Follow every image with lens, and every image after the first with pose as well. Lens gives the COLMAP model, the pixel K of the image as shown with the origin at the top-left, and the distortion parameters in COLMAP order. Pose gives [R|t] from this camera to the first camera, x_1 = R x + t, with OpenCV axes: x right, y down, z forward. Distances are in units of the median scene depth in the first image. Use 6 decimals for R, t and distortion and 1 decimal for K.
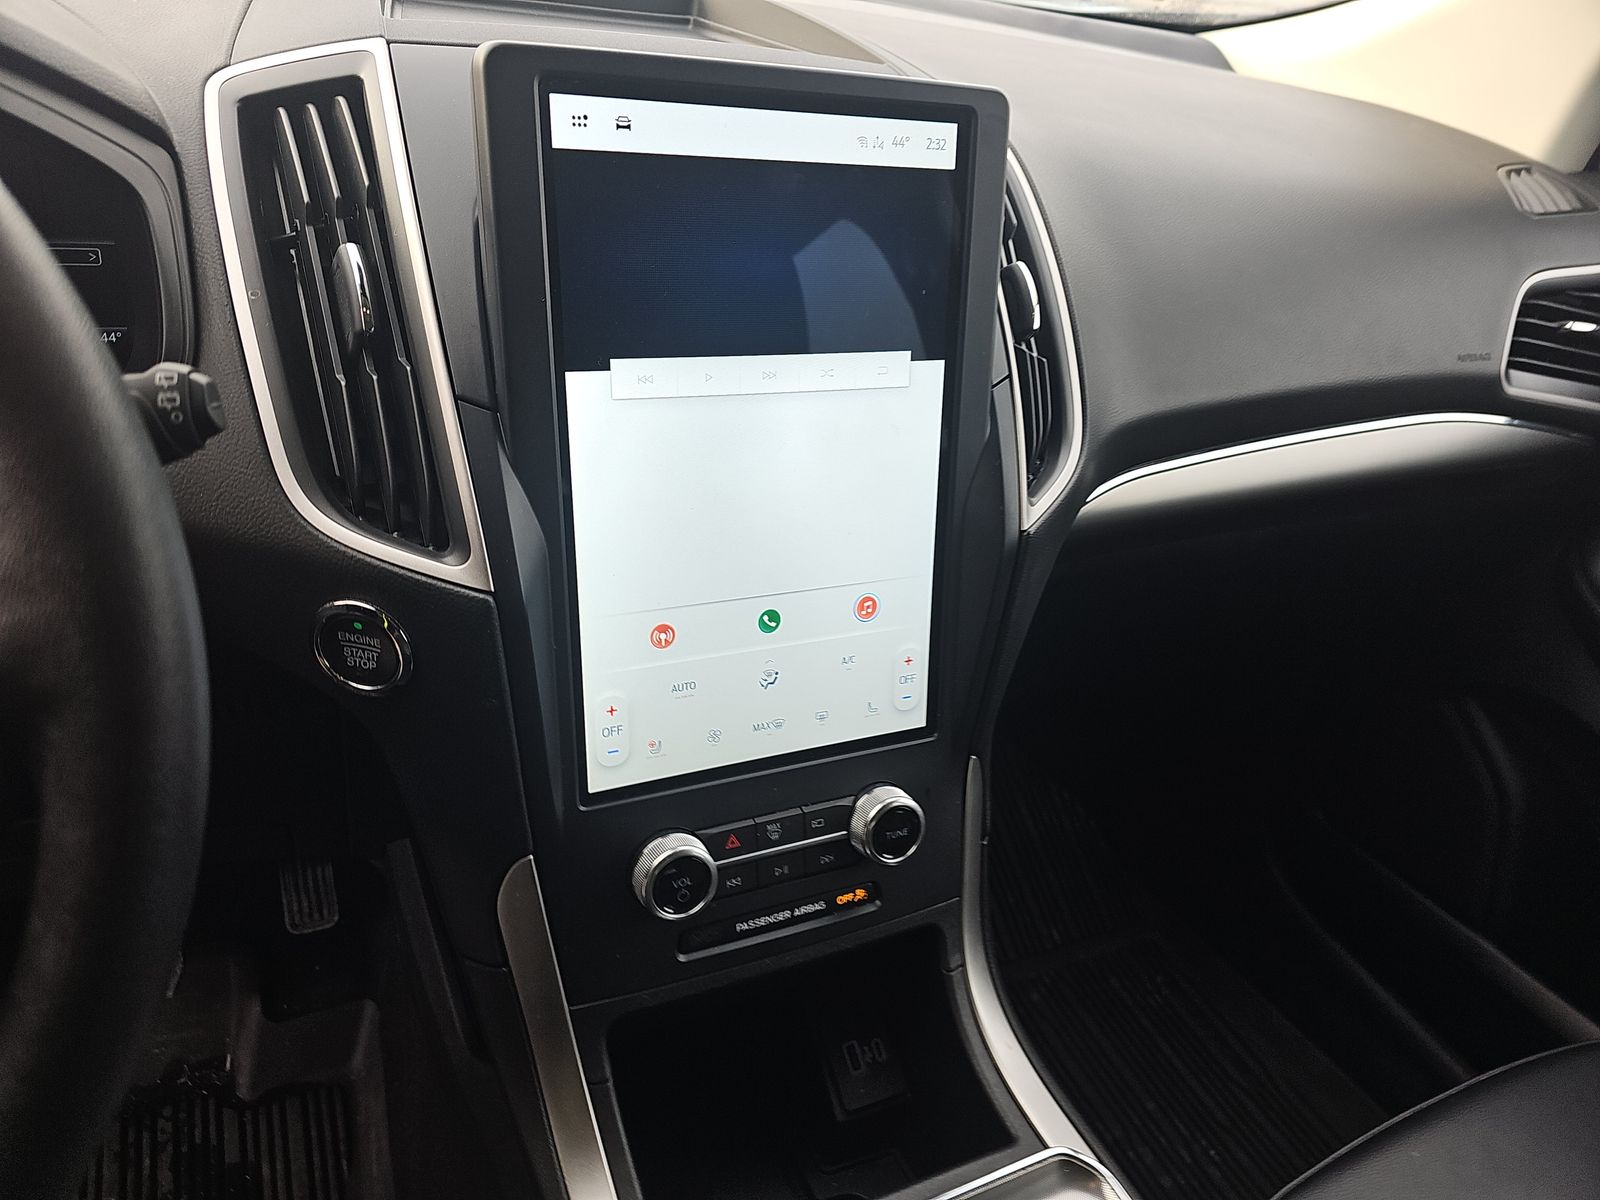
lens RADIAL K [[1068.5, 0, 804.8], [0, 1068.5, 643.3], [0, 0, 1]] dist [0.063284, -0.067306]
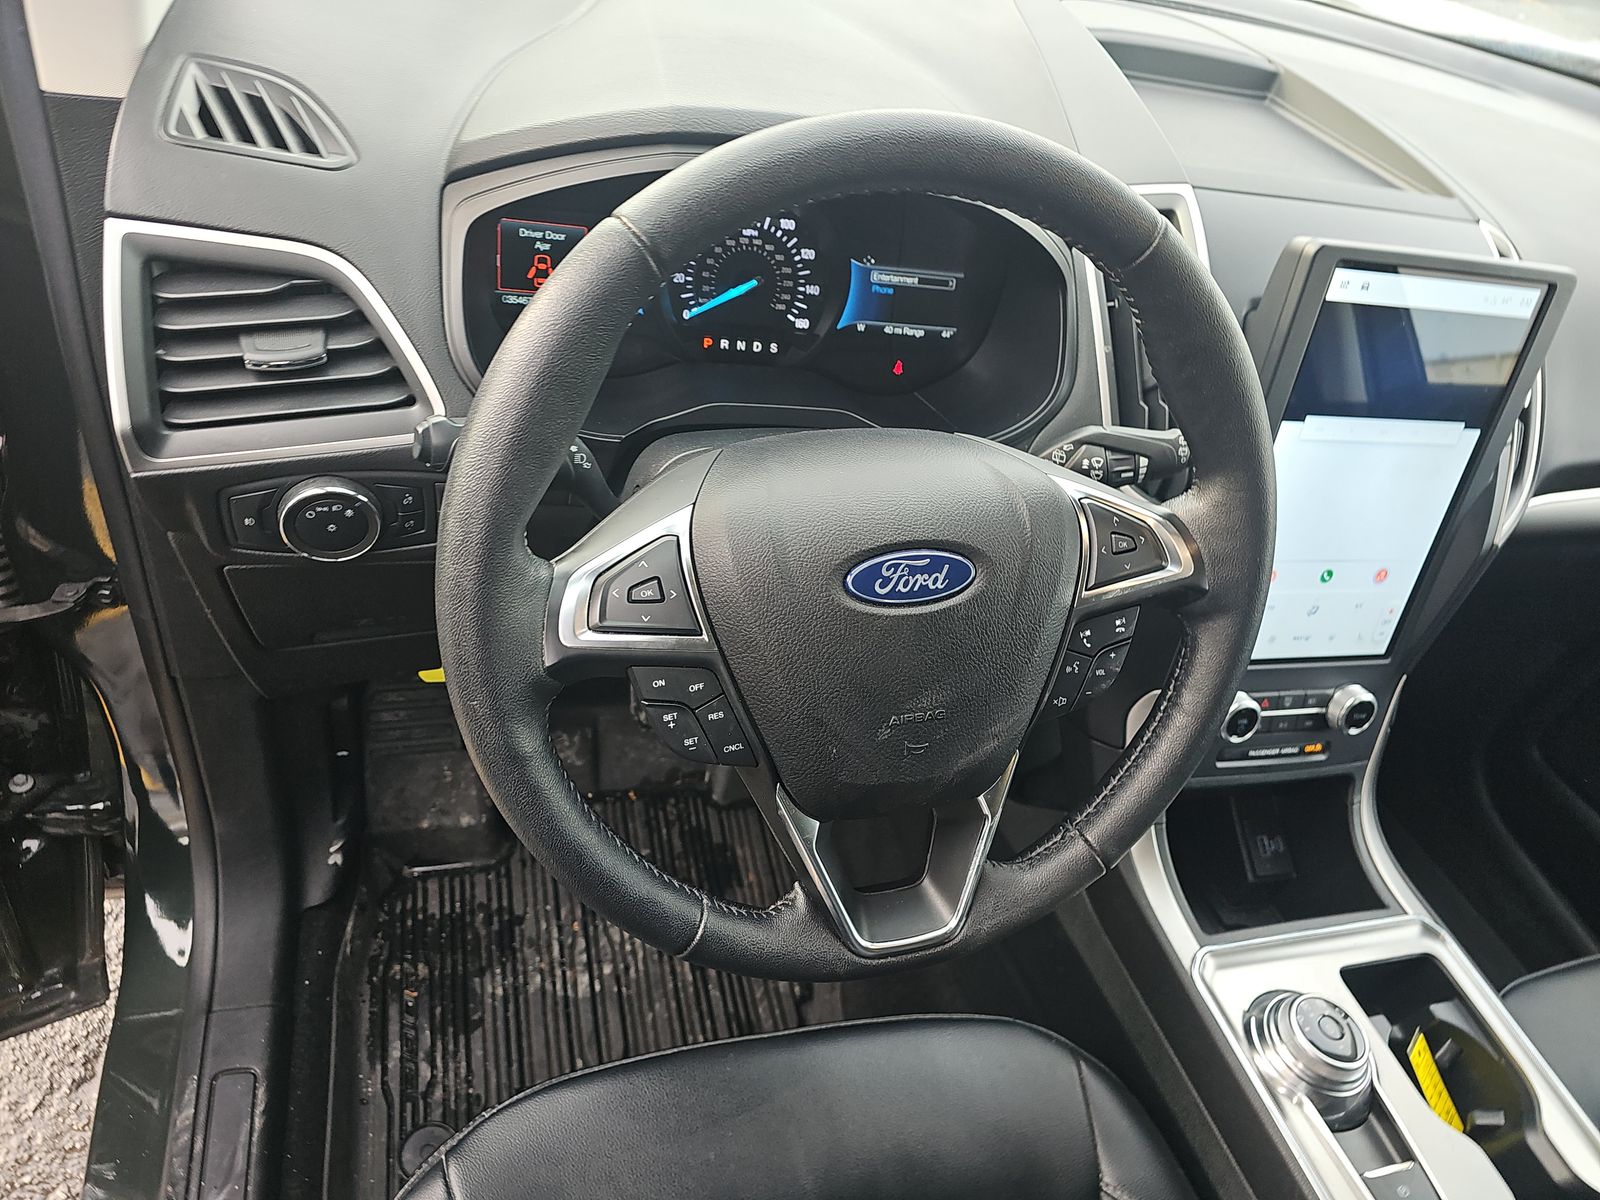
lens RADIAL K [[1068.5, 0, 804.8], [0, 1068.5, 643.3], [0, 0, 1]] dist [0.063284, -0.067306]
pose [[0.983979, 0.172602, -0.044660, -0.666571], [-0.163654, 0.973810, 0.157835, -0.046900], [0.070733, -0.147997, 0.986455, -0.629628]]
